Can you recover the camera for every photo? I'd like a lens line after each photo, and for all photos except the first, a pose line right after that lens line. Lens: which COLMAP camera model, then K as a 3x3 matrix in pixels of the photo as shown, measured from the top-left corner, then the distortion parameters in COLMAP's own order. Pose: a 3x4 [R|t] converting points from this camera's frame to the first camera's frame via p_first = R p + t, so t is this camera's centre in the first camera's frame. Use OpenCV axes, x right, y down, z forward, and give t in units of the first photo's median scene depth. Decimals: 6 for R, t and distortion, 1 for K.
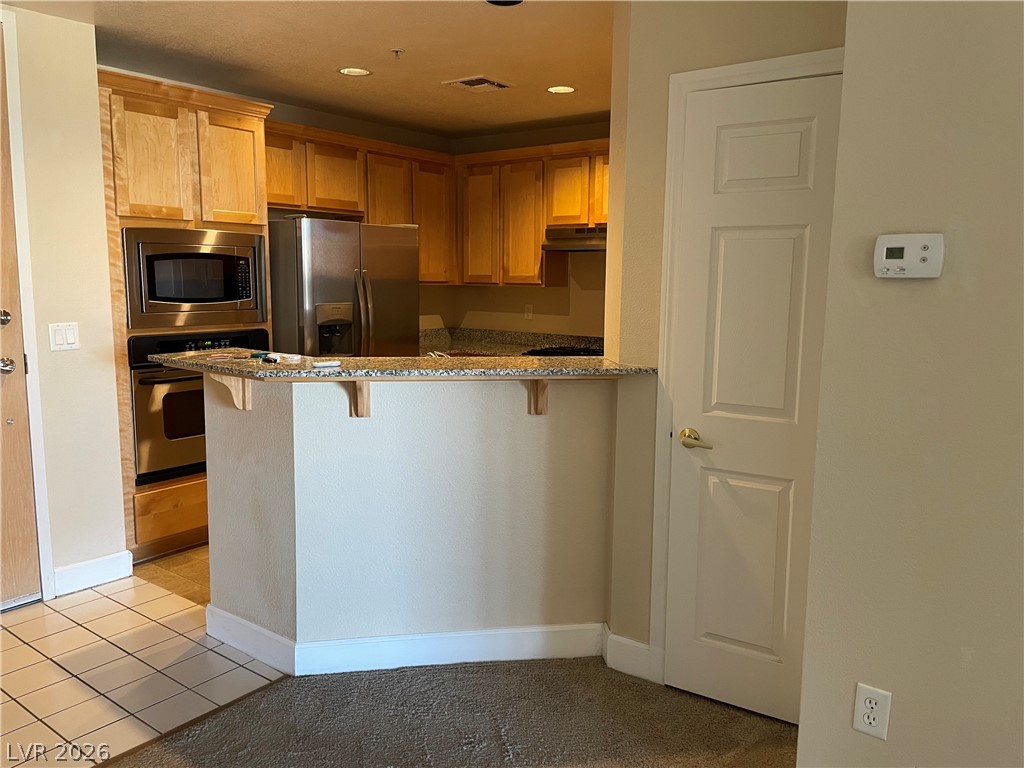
lens RADIAL K [[779.5, 0, 525.0], [0, 779.5, 383.0], [0, 0, 1]] dist [0.089939, -0.124822]
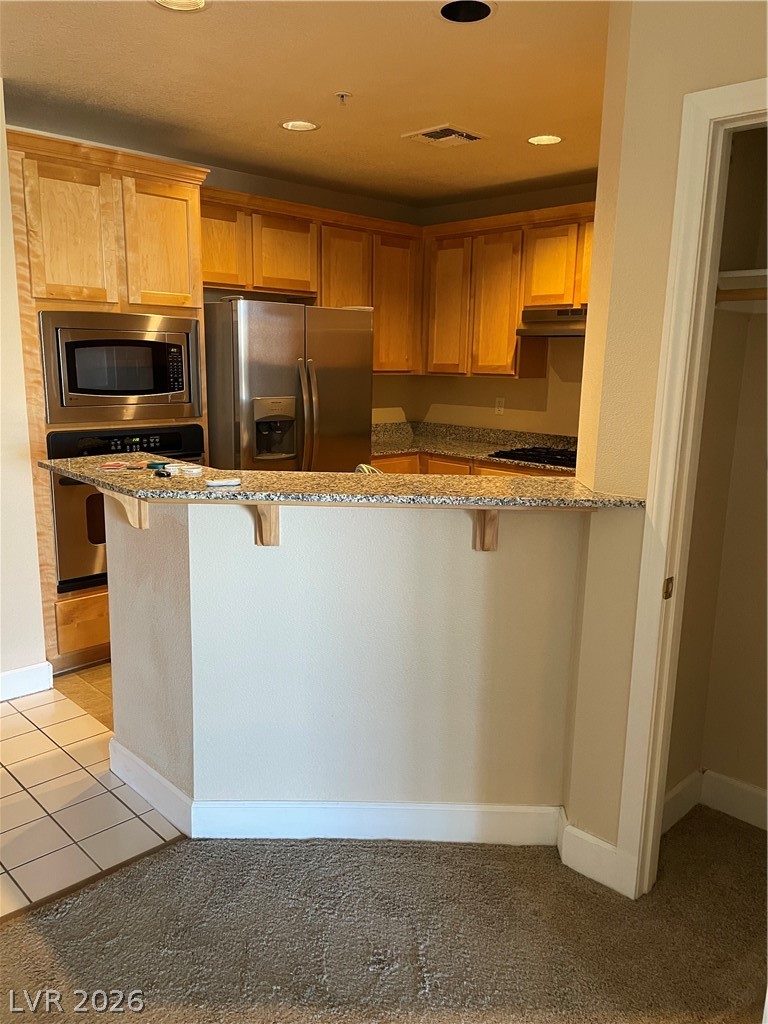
lens RADIAL K [[779.5, 0, 385.0], [0, 779.5, 518.6], [0, 0, 1]] dist [0.089939, -0.124822]
pose [[0.987330, 0.040221, -0.153501, 0.026939], [-0.029981, 0.997204, 0.068455, -0.031816], [0.155826, -0.062986, 0.985774, 0.147976]]
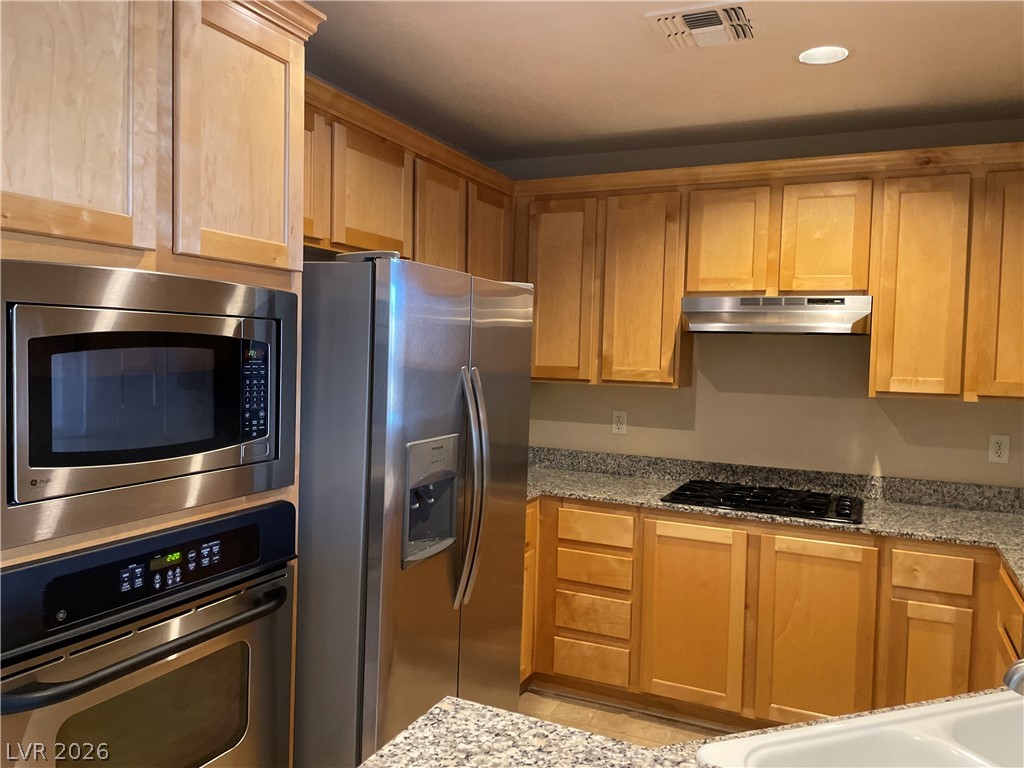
lens RADIAL K [[779.5, 0, 525.0], [0, 779.5, 383.0], [0, 0, 1]] dist [0.089939, -0.124822]
pose [[0.976916, 0.006579, 0.213525, -0.325323], [0.012745, 0.995950, -0.088996, -0.103460], [-0.213246, 0.089662, 0.972876, 0.588661]]
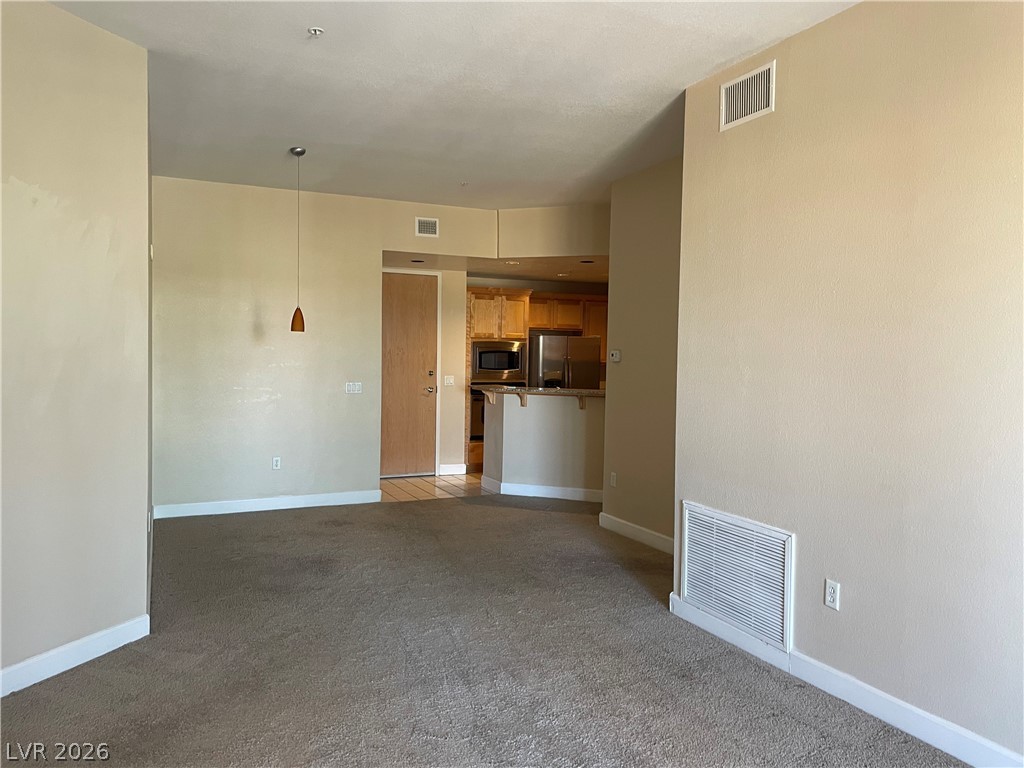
lens RADIAL K [[785.1, 0, 512.0], [0, 785.1, 384.0], [0, 0, 1]] dist [0.116789, -0.143483]
pose [[0.872298, 0.023649, -0.488403, 0.858065], [-0.075053, 0.993469, -0.085941, 0.154932], [0.483181, 0.111623, 0.868376, -1.154050]]
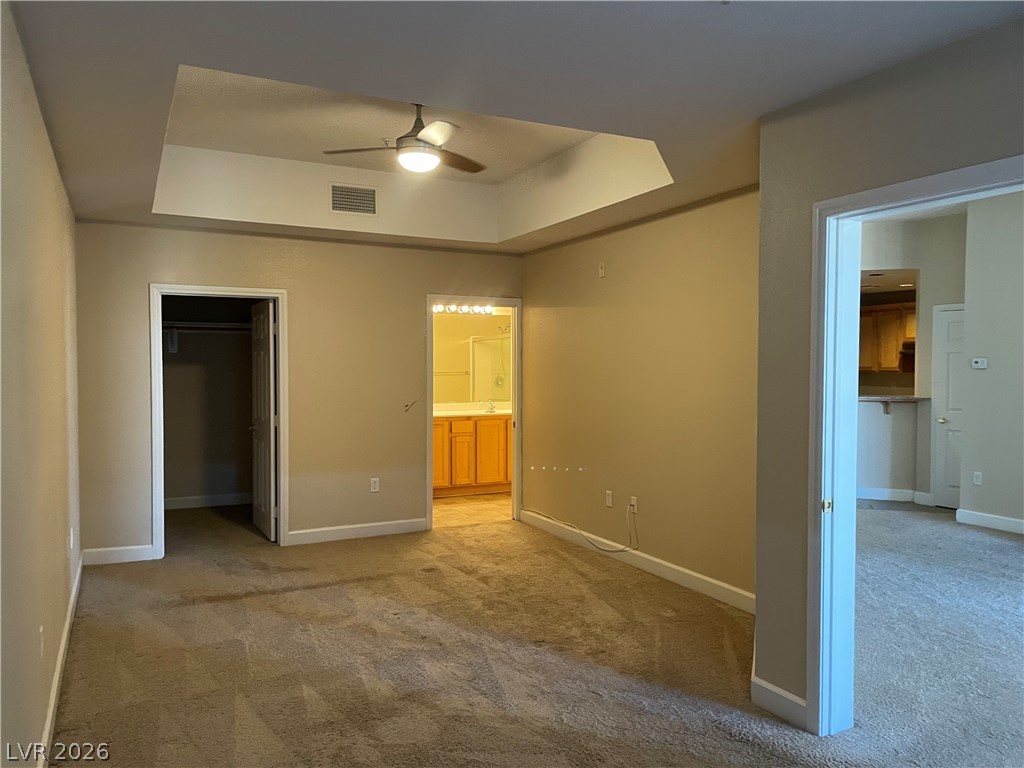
lens RADIAL K [[785.1, 0, 512.0], [0, 785.1, 384.0], [0, 0, 1]] dist [0.116789, -0.143483]
pose [[0.891684, 0.001408, -0.452657, 0.088533], [-0.052953, 0.993454, -0.101221, 0.226861], [0.449551, 0.114226, 0.885921, -1.718087]]
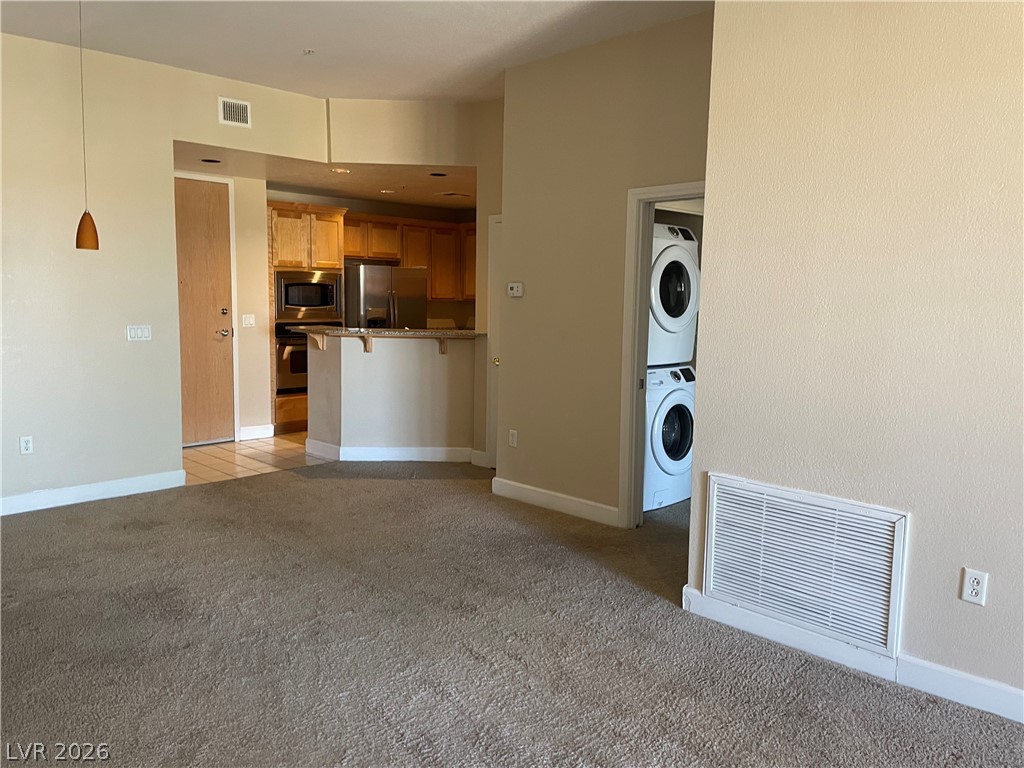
lens RADIAL K [[779.5, 0, 525.0], [0, 779.5, 383.0], [0, 0, 1]] dist [0.089939, -0.124822]
pose [[0.990502, 0.022553, -0.135635, 0.424713], [-0.026059, 0.999369, -0.024127, 0.129982], [0.135005, 0.027432, 0.990465, -0.937365]]
